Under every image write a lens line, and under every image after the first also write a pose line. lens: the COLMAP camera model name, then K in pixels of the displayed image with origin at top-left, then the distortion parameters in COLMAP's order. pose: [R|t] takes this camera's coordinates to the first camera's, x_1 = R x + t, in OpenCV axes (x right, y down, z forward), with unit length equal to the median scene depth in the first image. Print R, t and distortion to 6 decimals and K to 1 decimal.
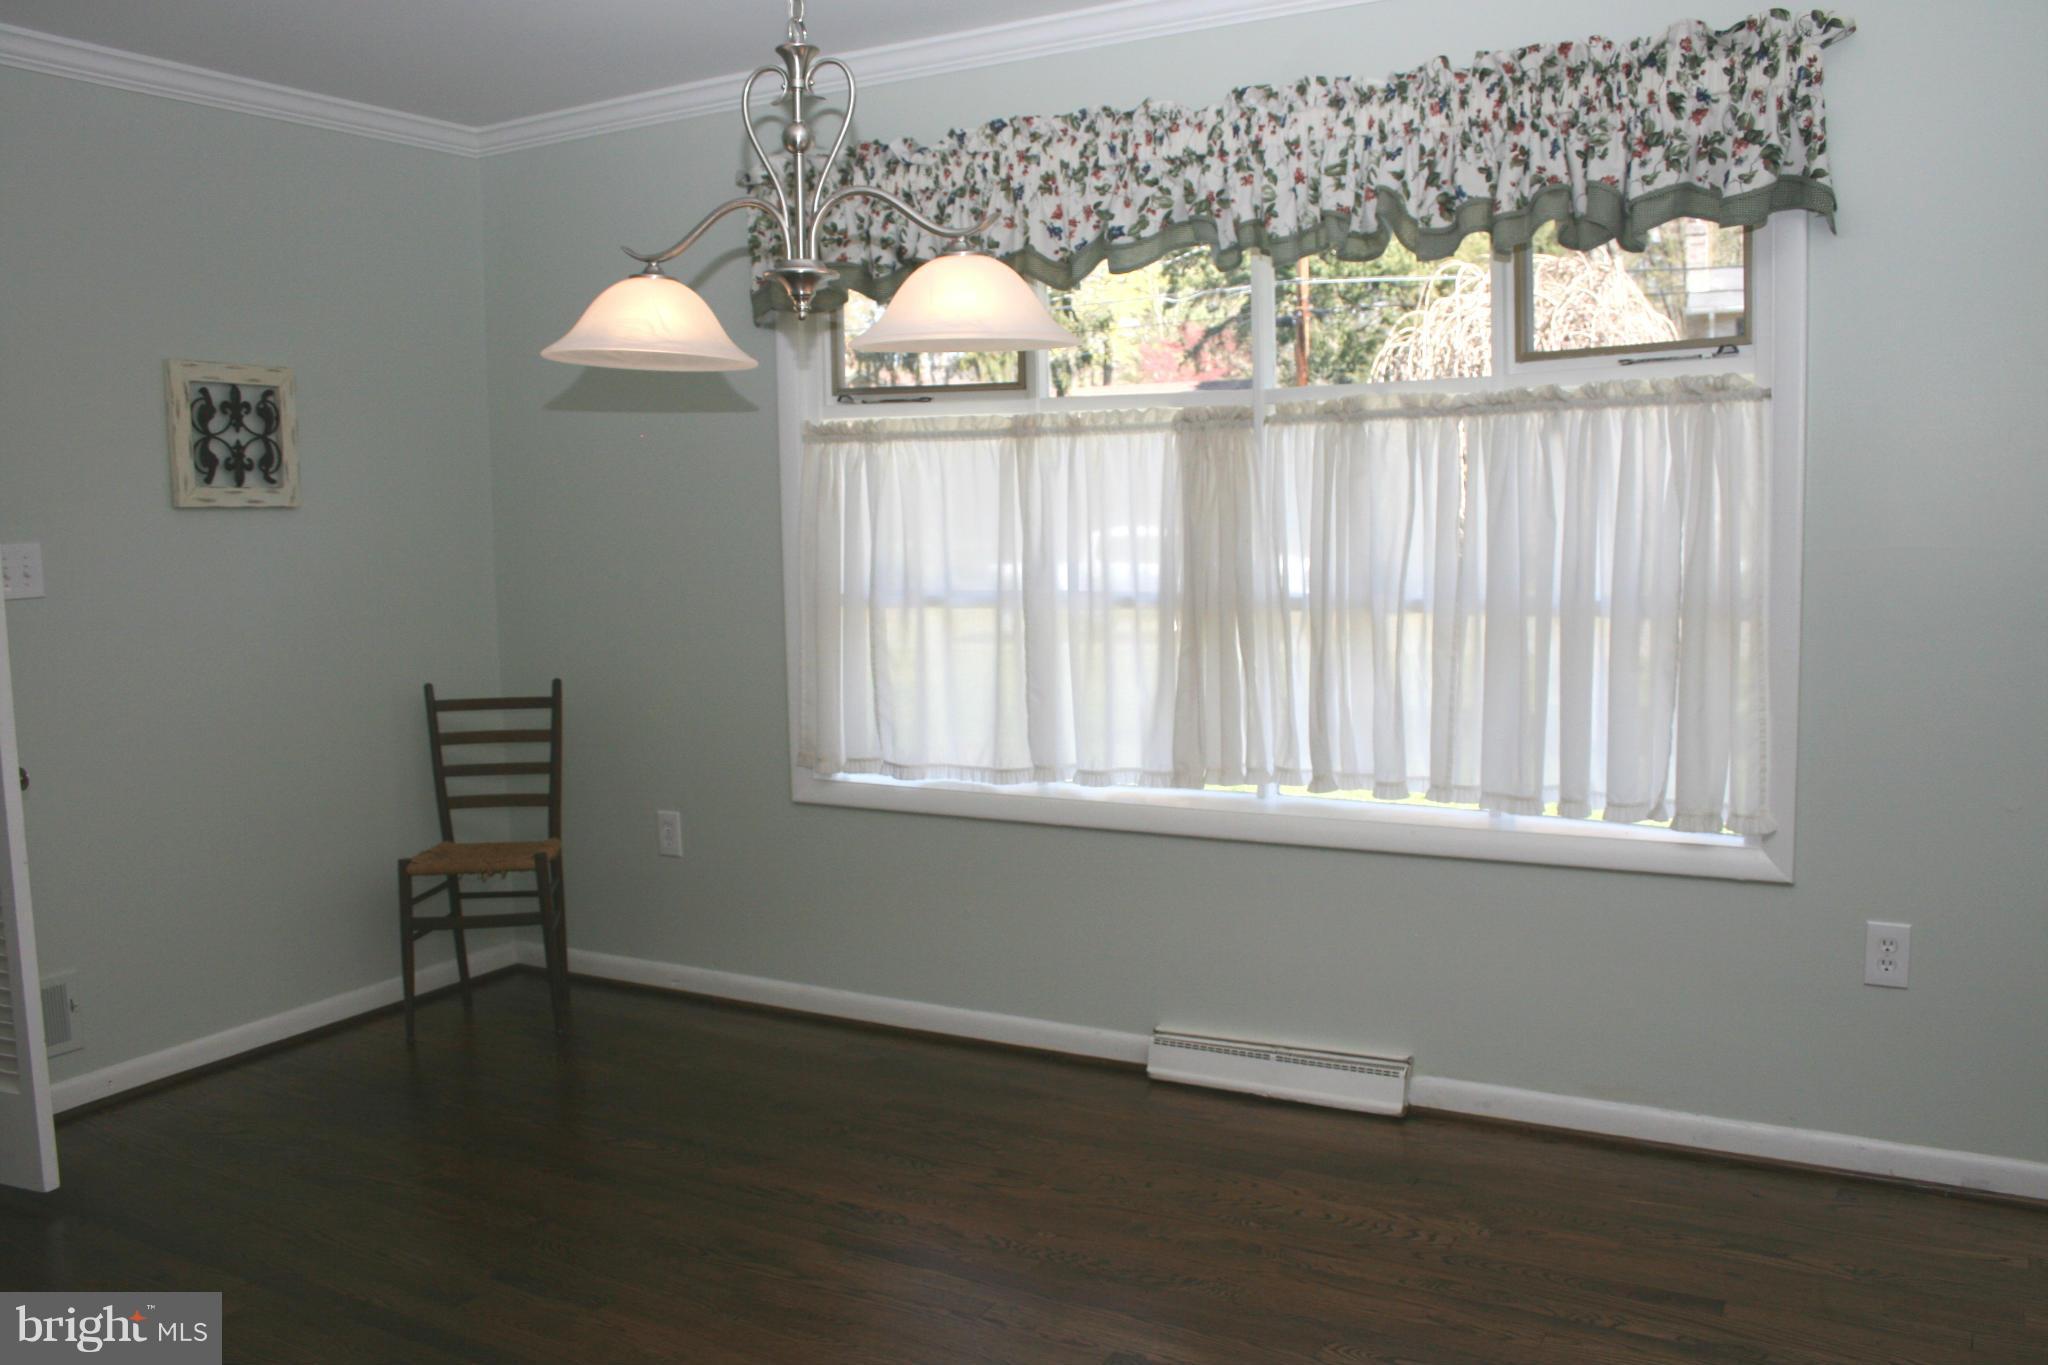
lens RADIAL K [[1711.1, 0, 1022.6], [0, 1711.1, 678.6], [0, 0, 1]] dist [-0.145020, 0.108049]
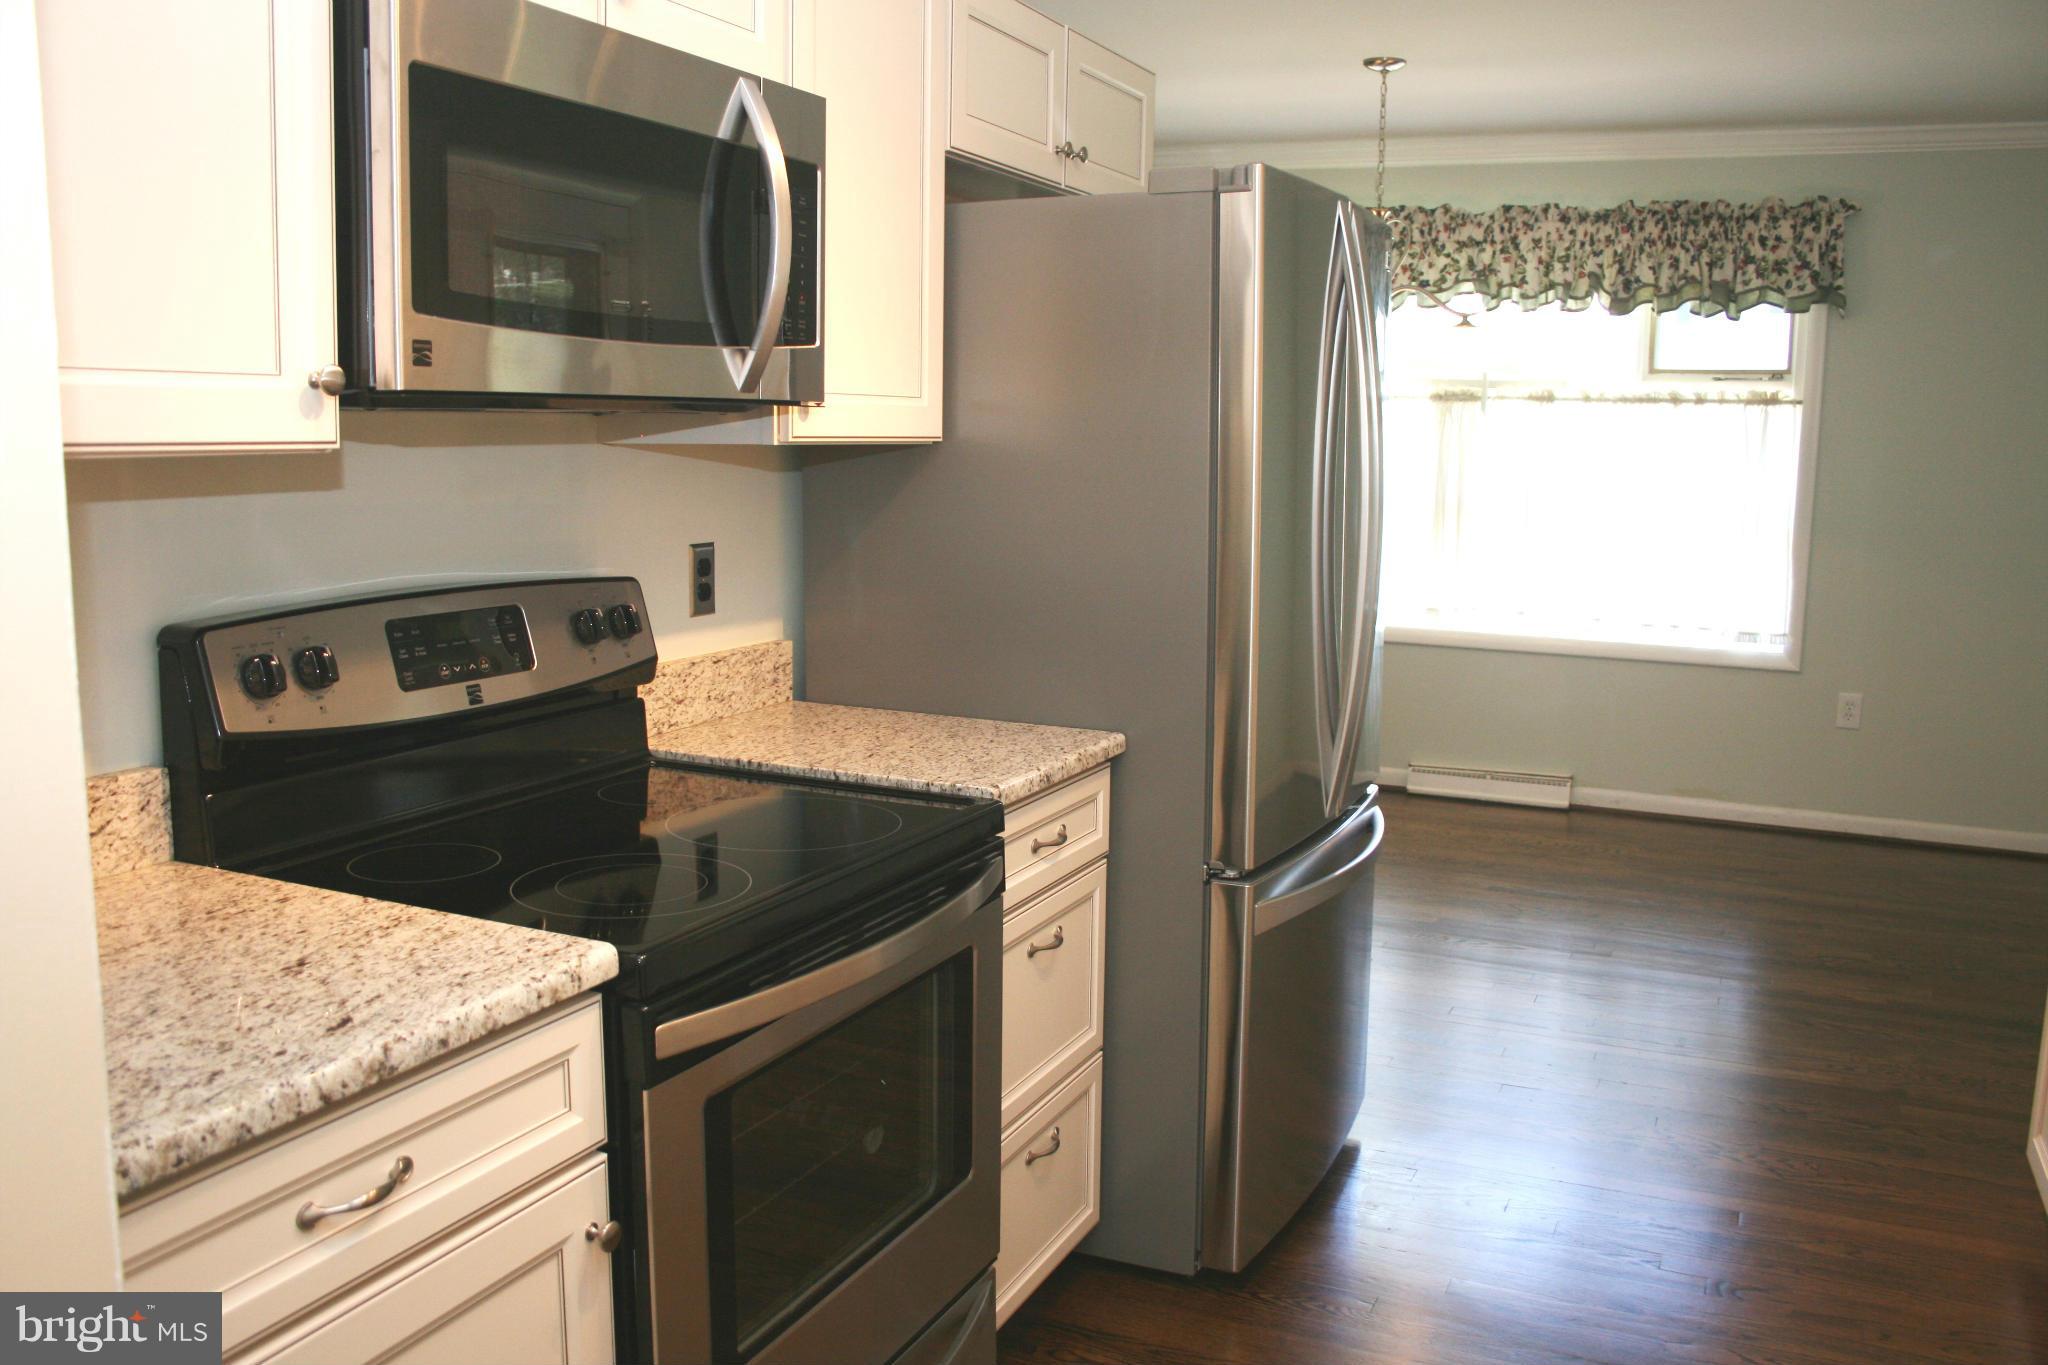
lens RADIAL K [[1711.1, 0, 1029.6], [0, 1711.1, 680.9], [0, 0, 1]] dist [-0.145020, 0.108049]
pose [[0.994536, 0.028893, 0.100321, -0.549265], [-0.033353, 0.998515, 0.043068, 0.080455], [-0.098928, -0.046179, 0.994023, -0.720108]]
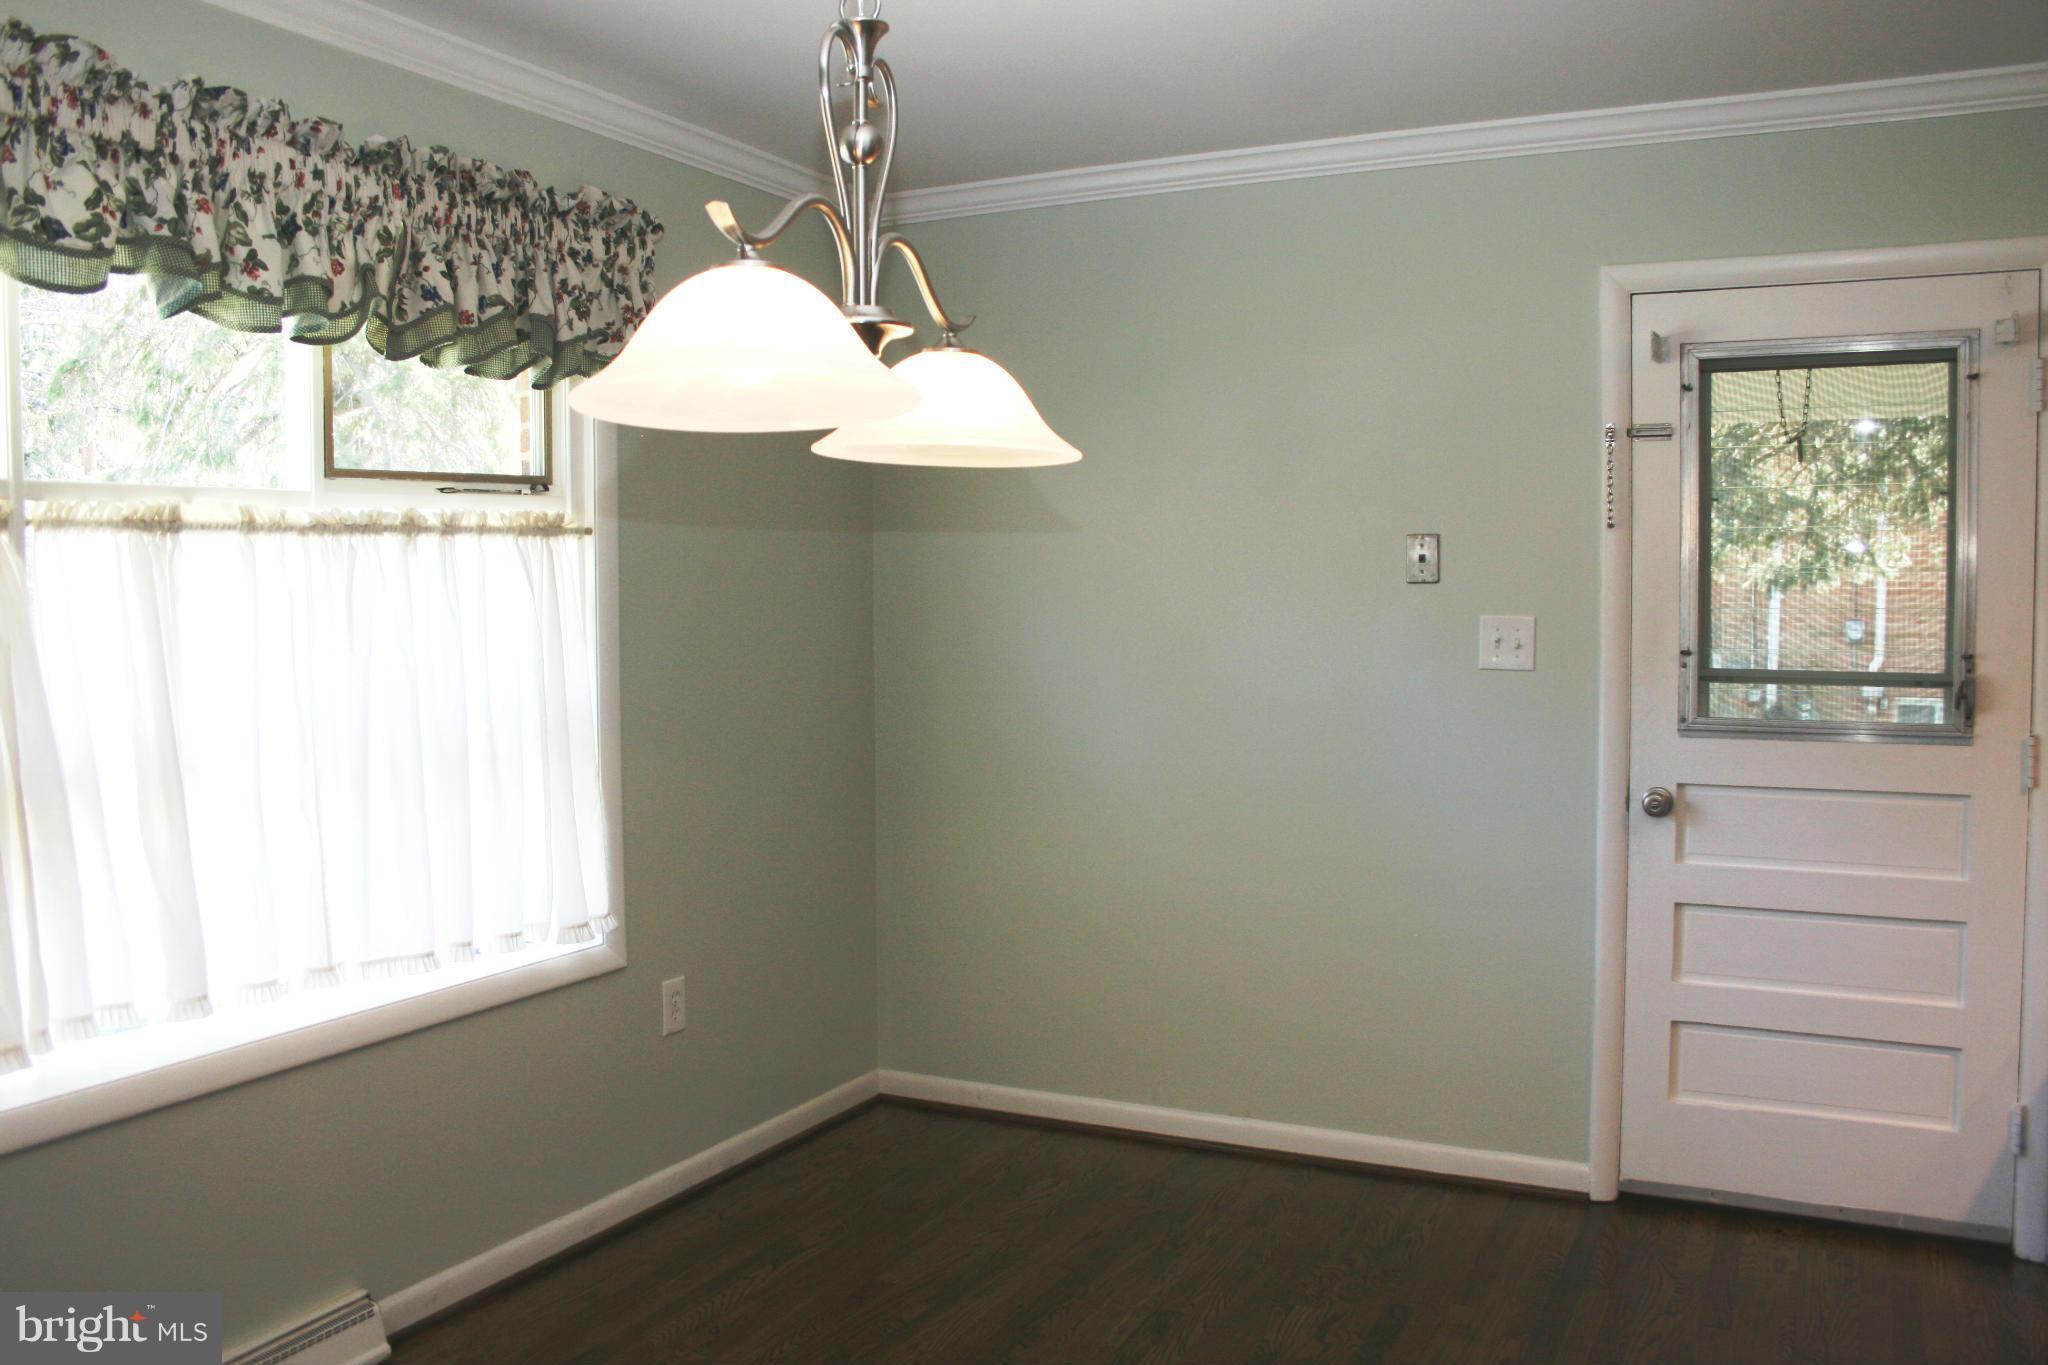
lens RADIAL K [[1711.1, 0, 1036.5], [0, 1711.1, 678.1], [0, 0, 1]] dist [-0.145020, 0.108049]
pose [[-0.074910, -0.028817, 0.996774, -0.678713], [0.108445, 0.993418, 0.036870, -0.081229], [-0.991276, 0.110857, -0.071292, 0.769299]]
